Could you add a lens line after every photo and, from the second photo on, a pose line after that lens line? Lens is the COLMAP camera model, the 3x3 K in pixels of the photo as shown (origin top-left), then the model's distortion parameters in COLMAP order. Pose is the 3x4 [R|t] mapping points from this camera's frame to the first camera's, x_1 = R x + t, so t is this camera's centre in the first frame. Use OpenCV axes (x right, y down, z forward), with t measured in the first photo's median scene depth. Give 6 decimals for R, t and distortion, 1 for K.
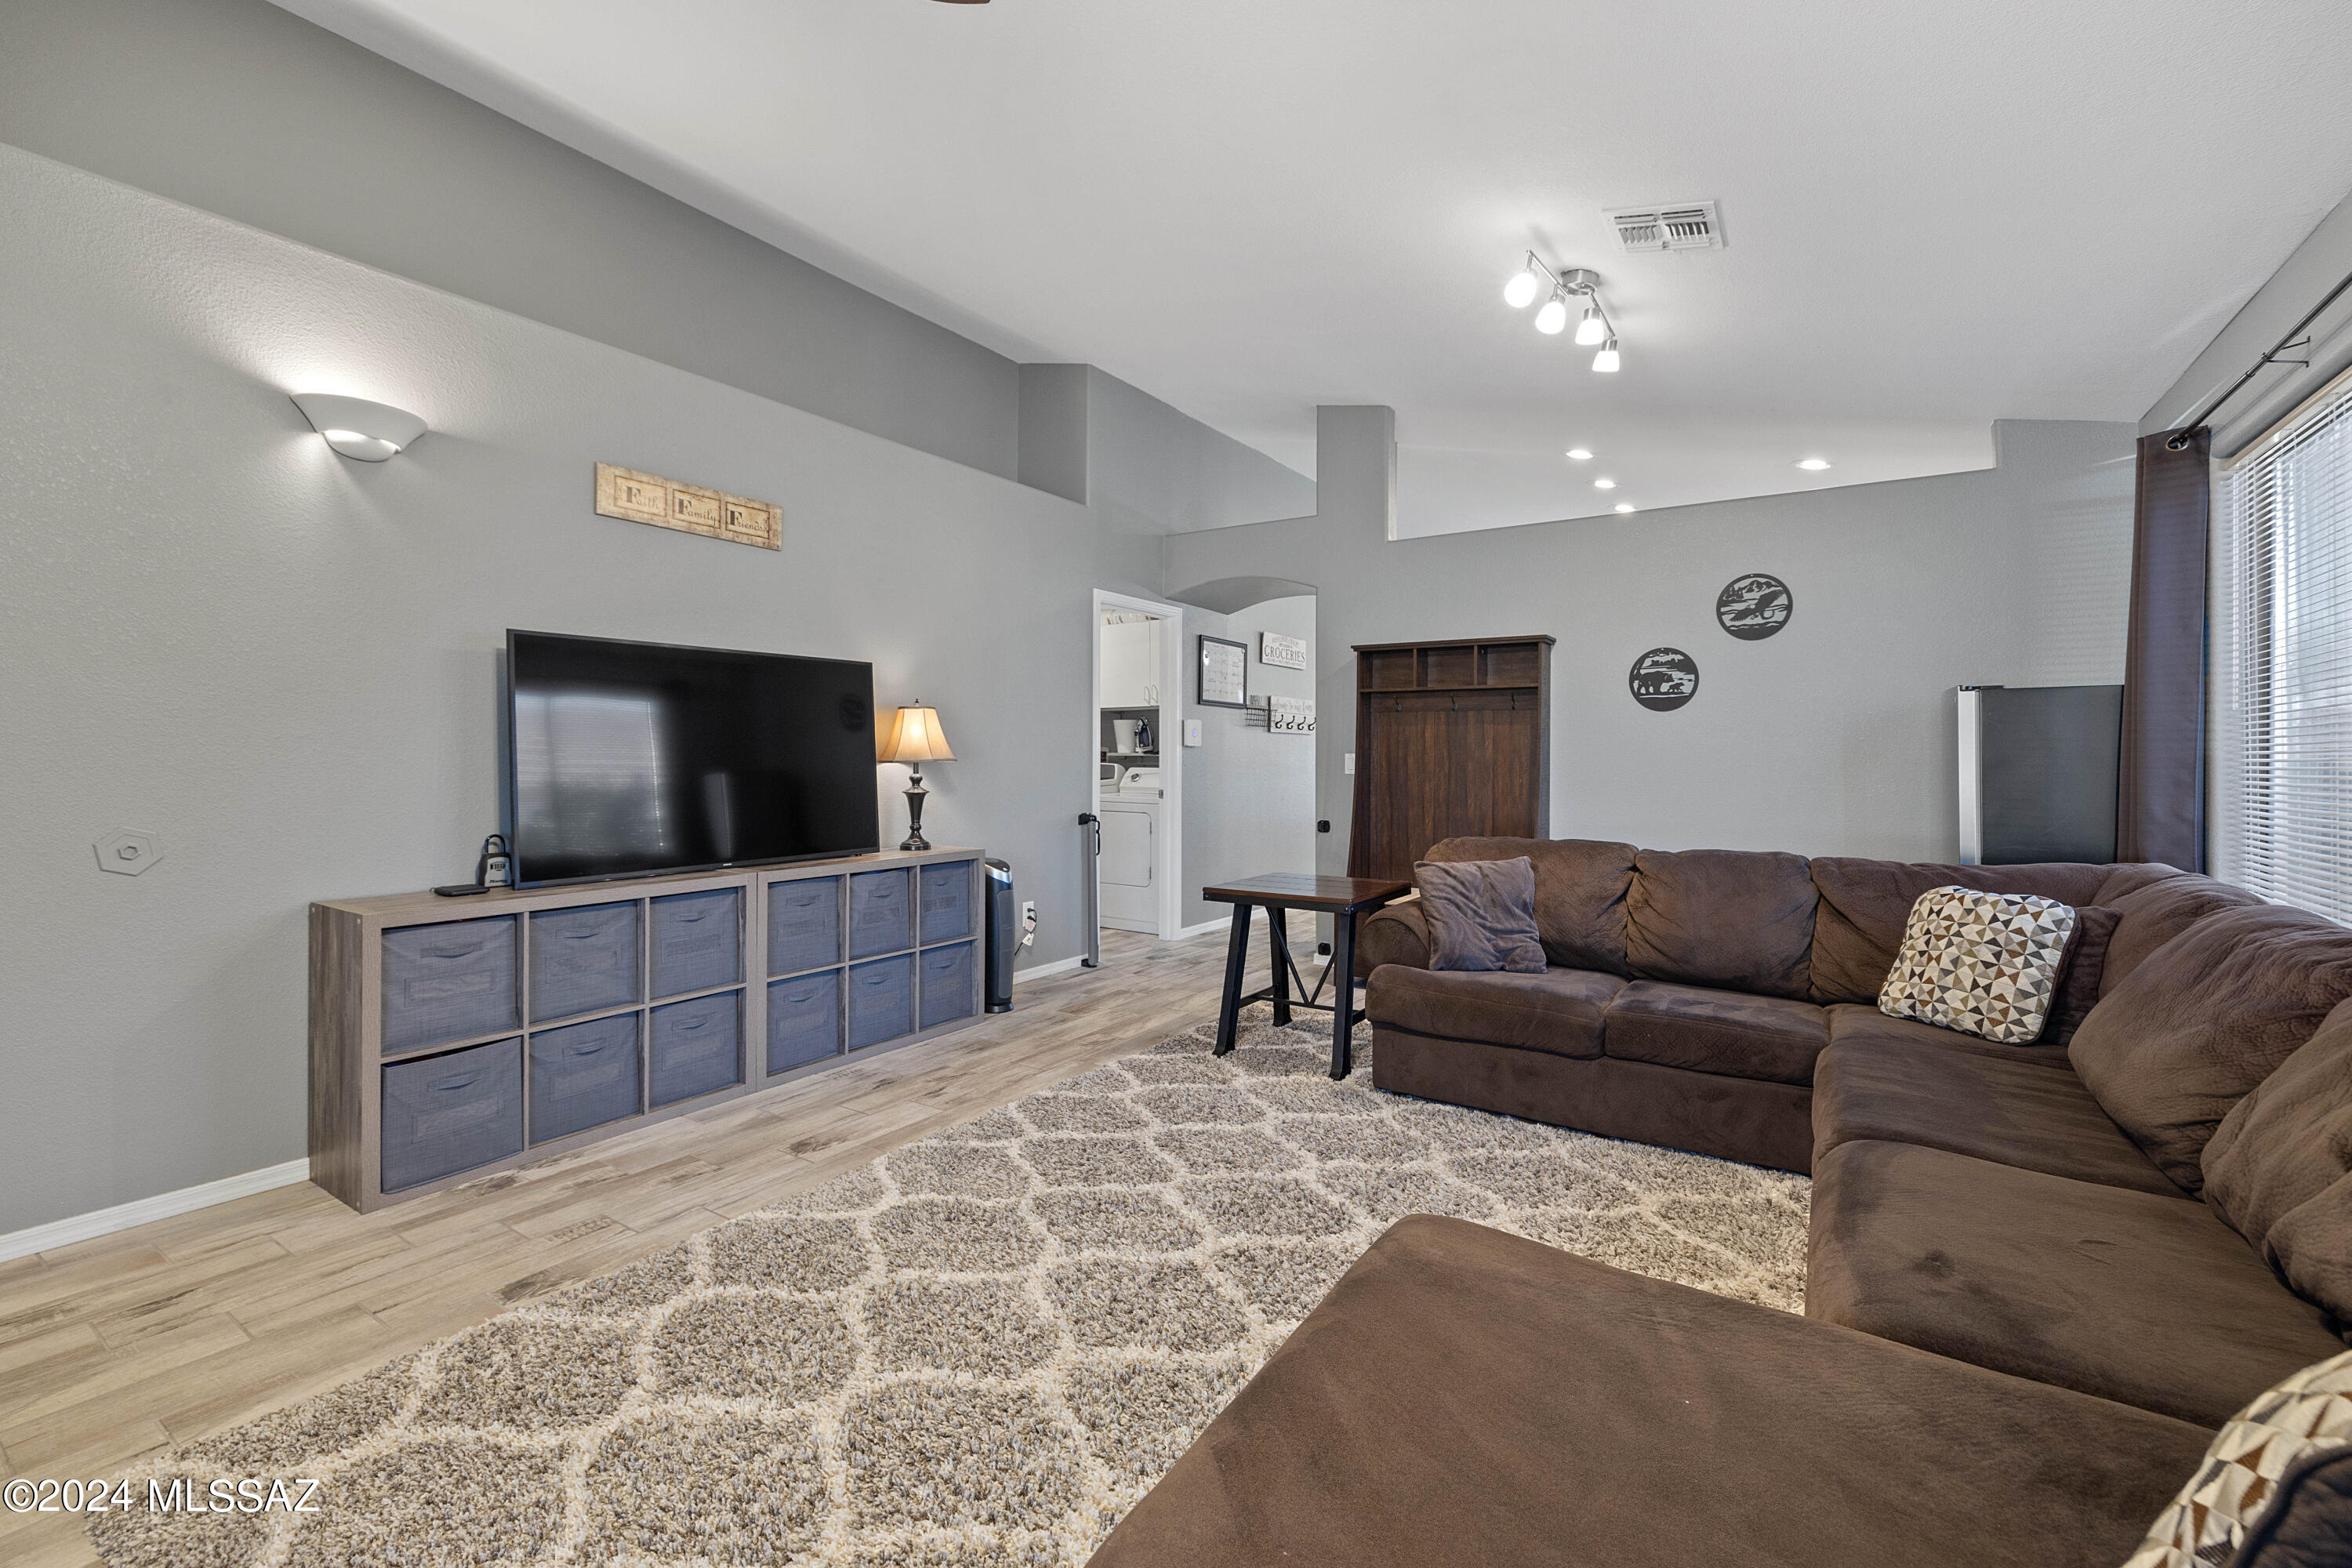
lens RADIAL K [[999.7, 0, 1178.0], [0, 999.7, 756.2], [0, 0, 1]] dist [0.000276, 0.000064]
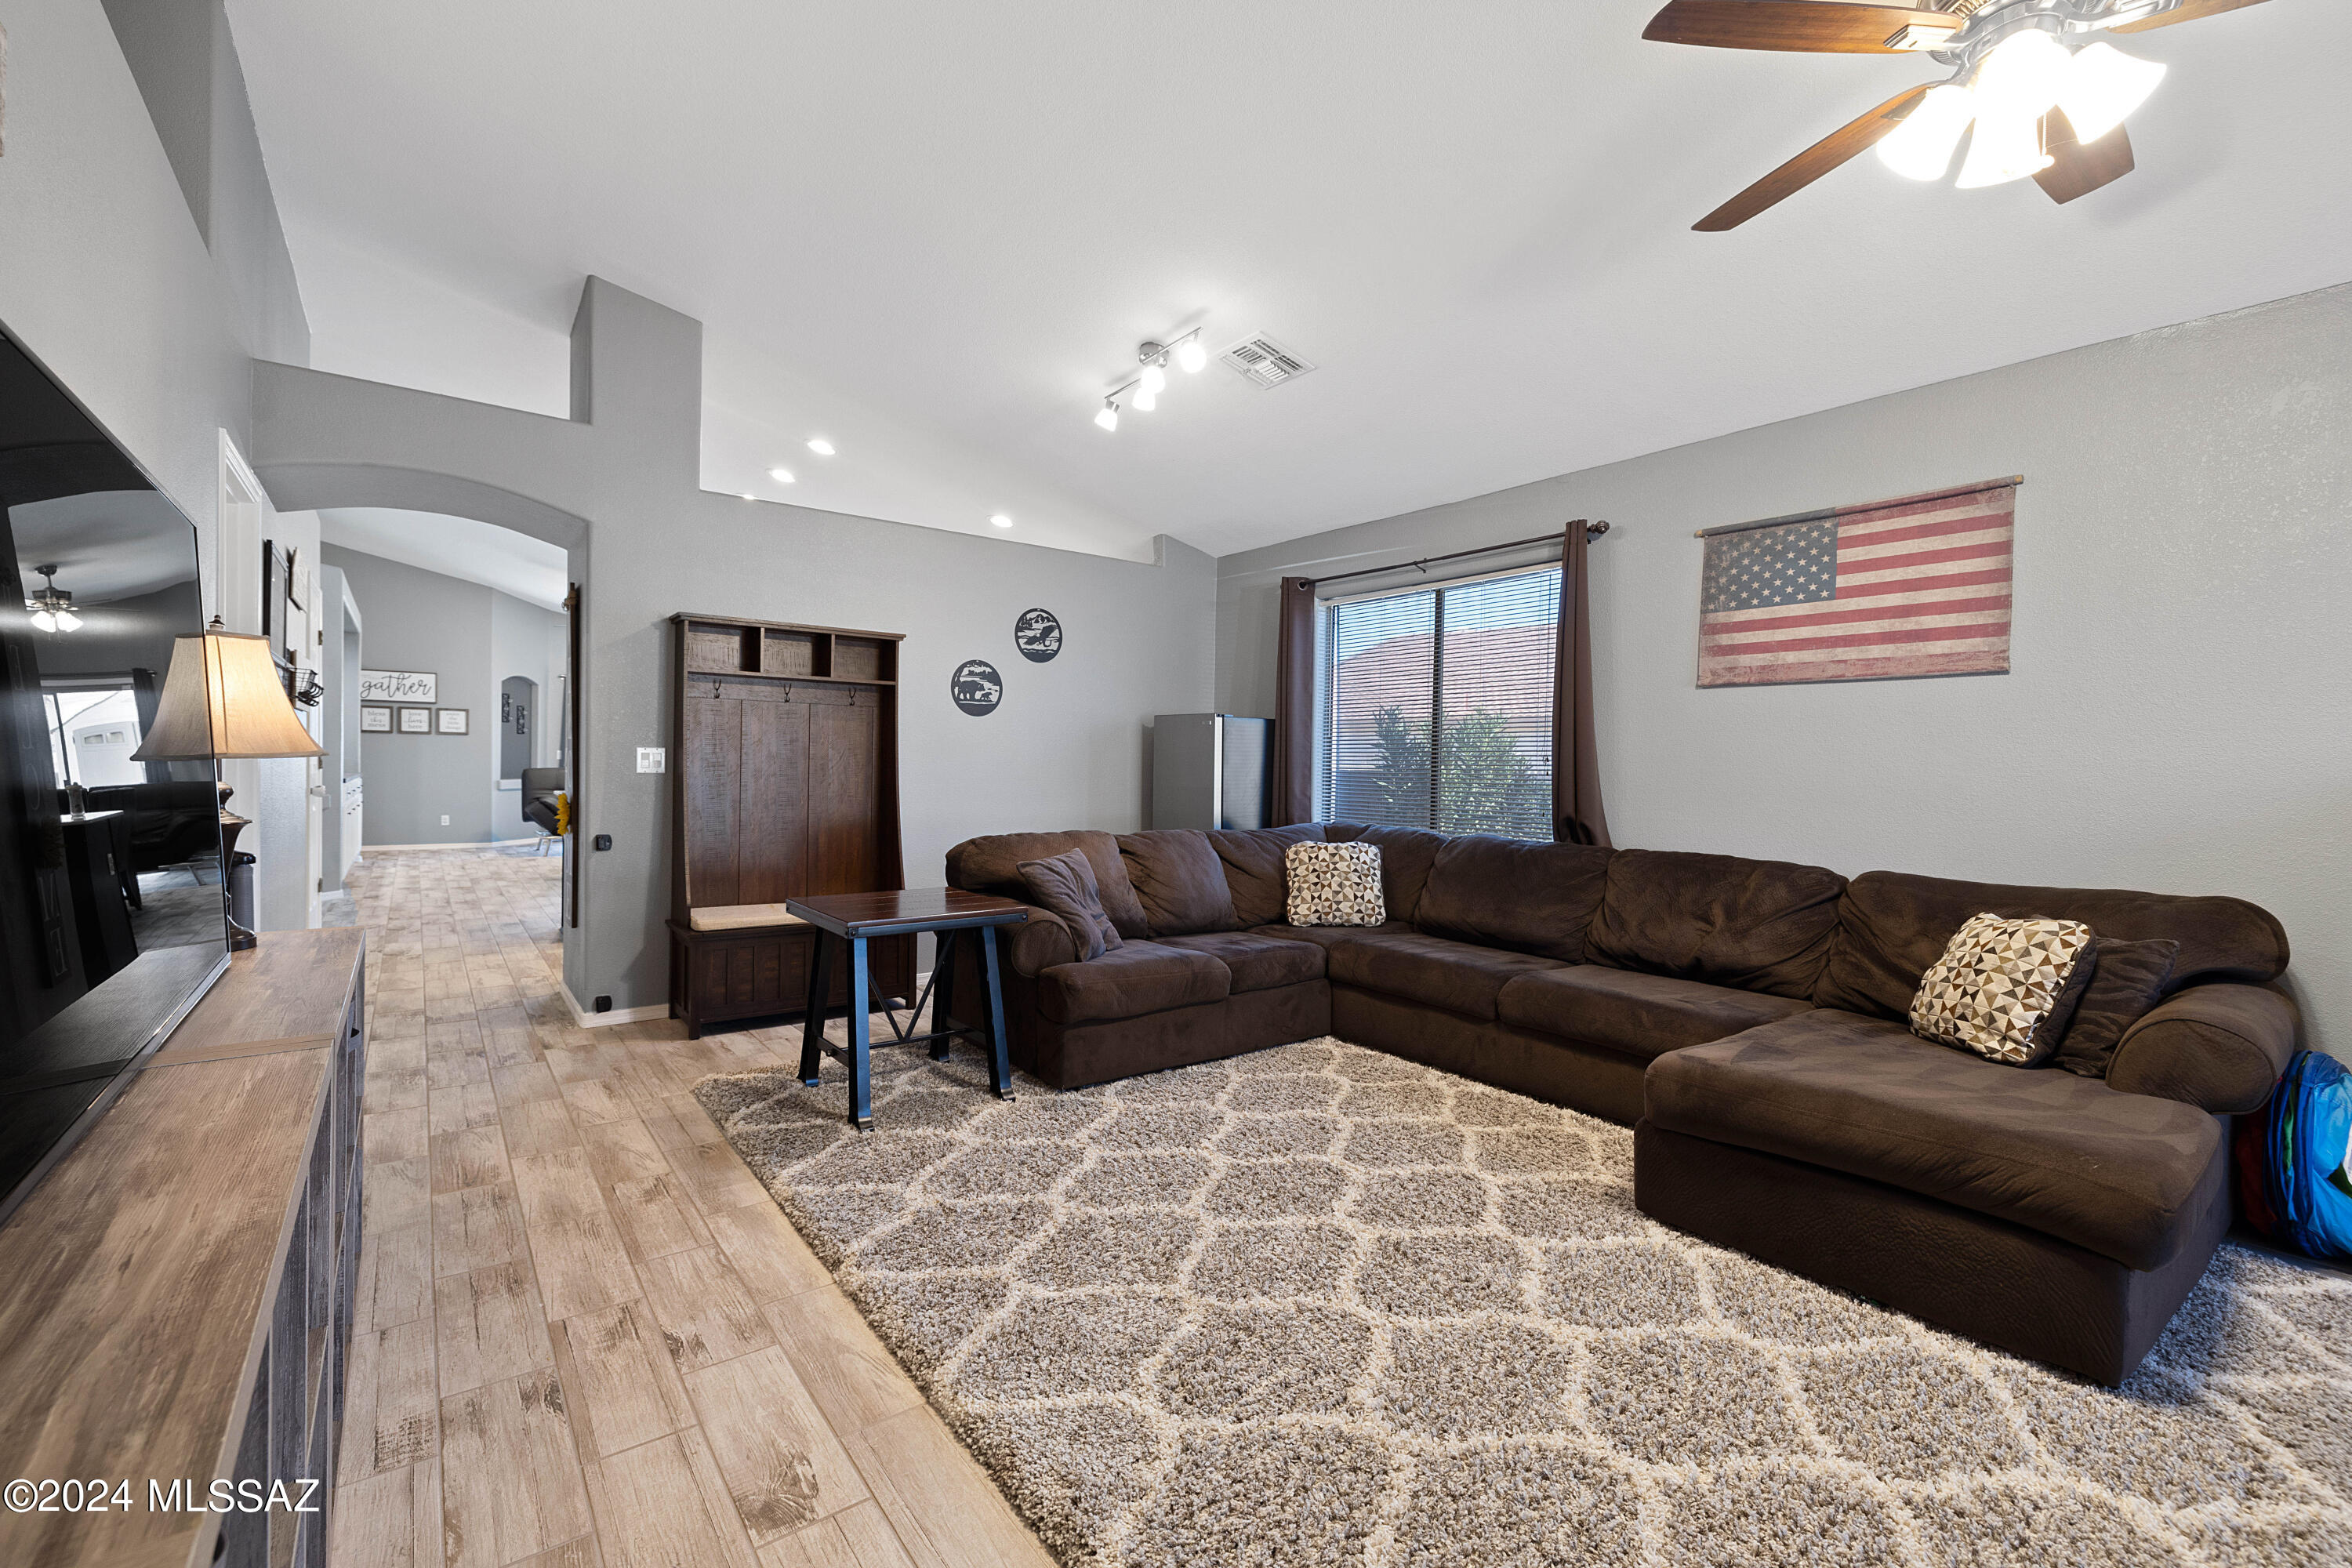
lens RADIAL K [[992.9, 0, 1176.0], [0, 992.9, 784.0], [0, 0, 1]] dist [-0.003022, -0.000153]
pose [[0.331060, -0.016794, 0.943460, -0.686079], [-0.015506, 0.999610, 0.023235, 0.002796], [-0.943482, -0.022322, 0.330670, 0.569577]]
